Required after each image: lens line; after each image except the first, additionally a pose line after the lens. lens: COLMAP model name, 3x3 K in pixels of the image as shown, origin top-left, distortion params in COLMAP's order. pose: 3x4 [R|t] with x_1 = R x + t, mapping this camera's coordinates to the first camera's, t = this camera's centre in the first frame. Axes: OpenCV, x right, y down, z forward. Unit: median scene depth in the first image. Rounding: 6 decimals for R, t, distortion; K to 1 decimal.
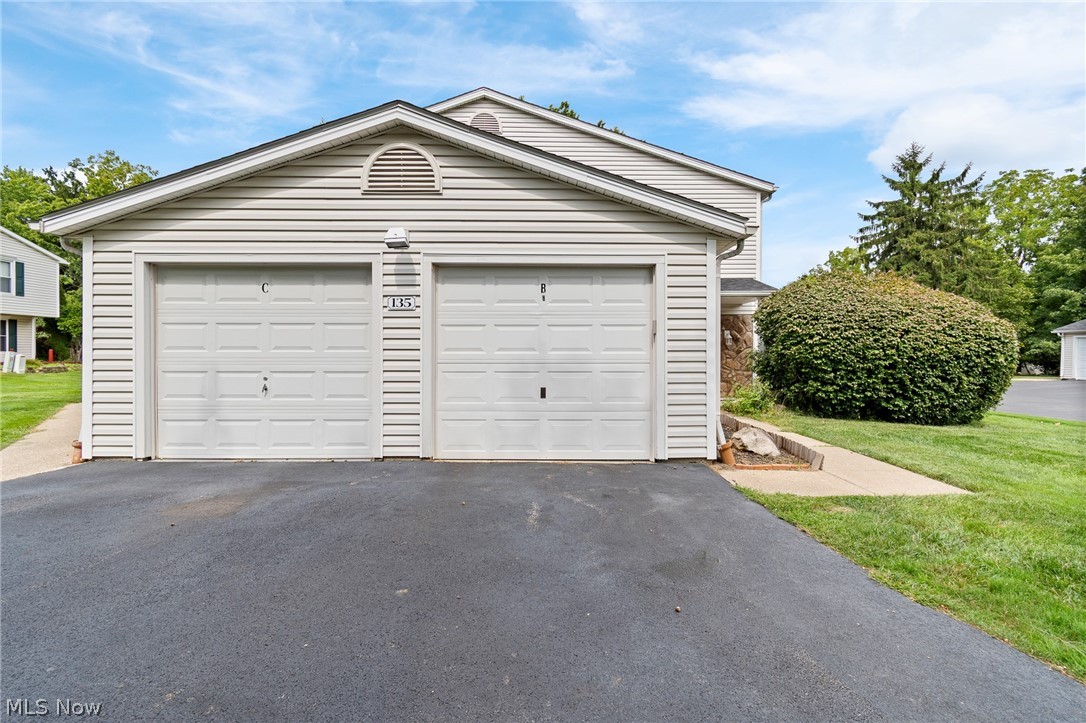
lens RADIAL K [[487.7, 0, 550.4], [0, 487.7, 362.2], [0, 0, 1]] dist [0.001550, 0.000298]
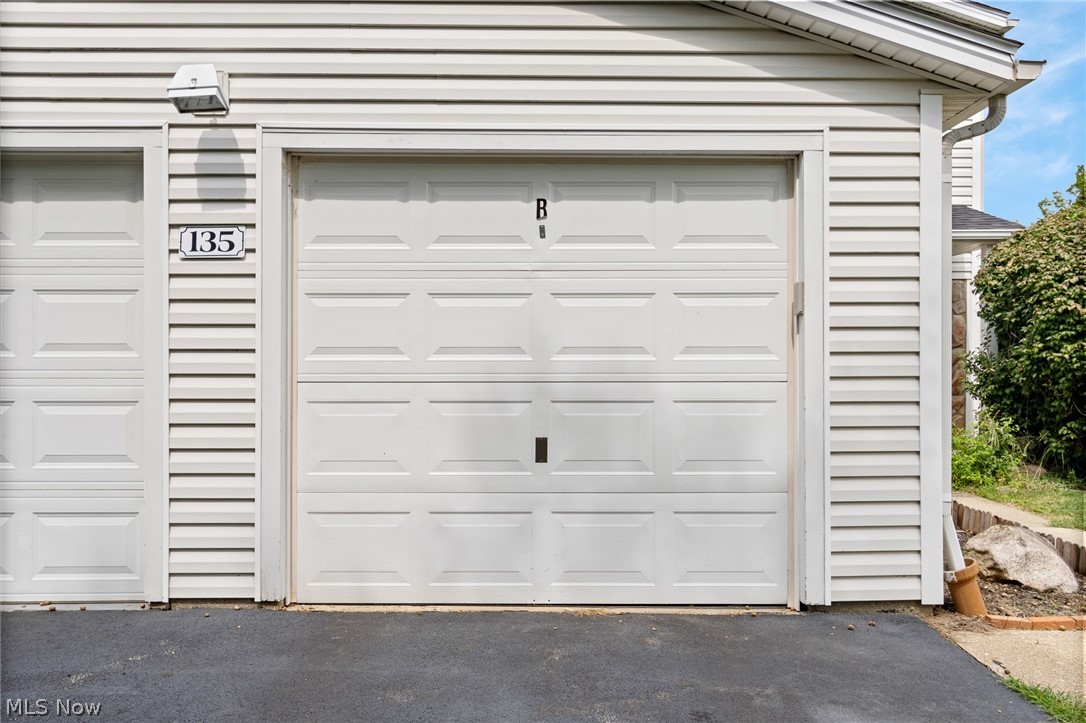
lens RADIAL K [[931.0, 0, 543.0], [0, 931.0, 361.5], [0, 0, 1]] dist [0.000892, 0.000110]
pose [[0.999956, -0.001203, -0.009341, -0.005749], [0.001057, 0.999877, -0.015620, -0.003033], [0.009359, 0.015610, 0.999834, 0.174256]]
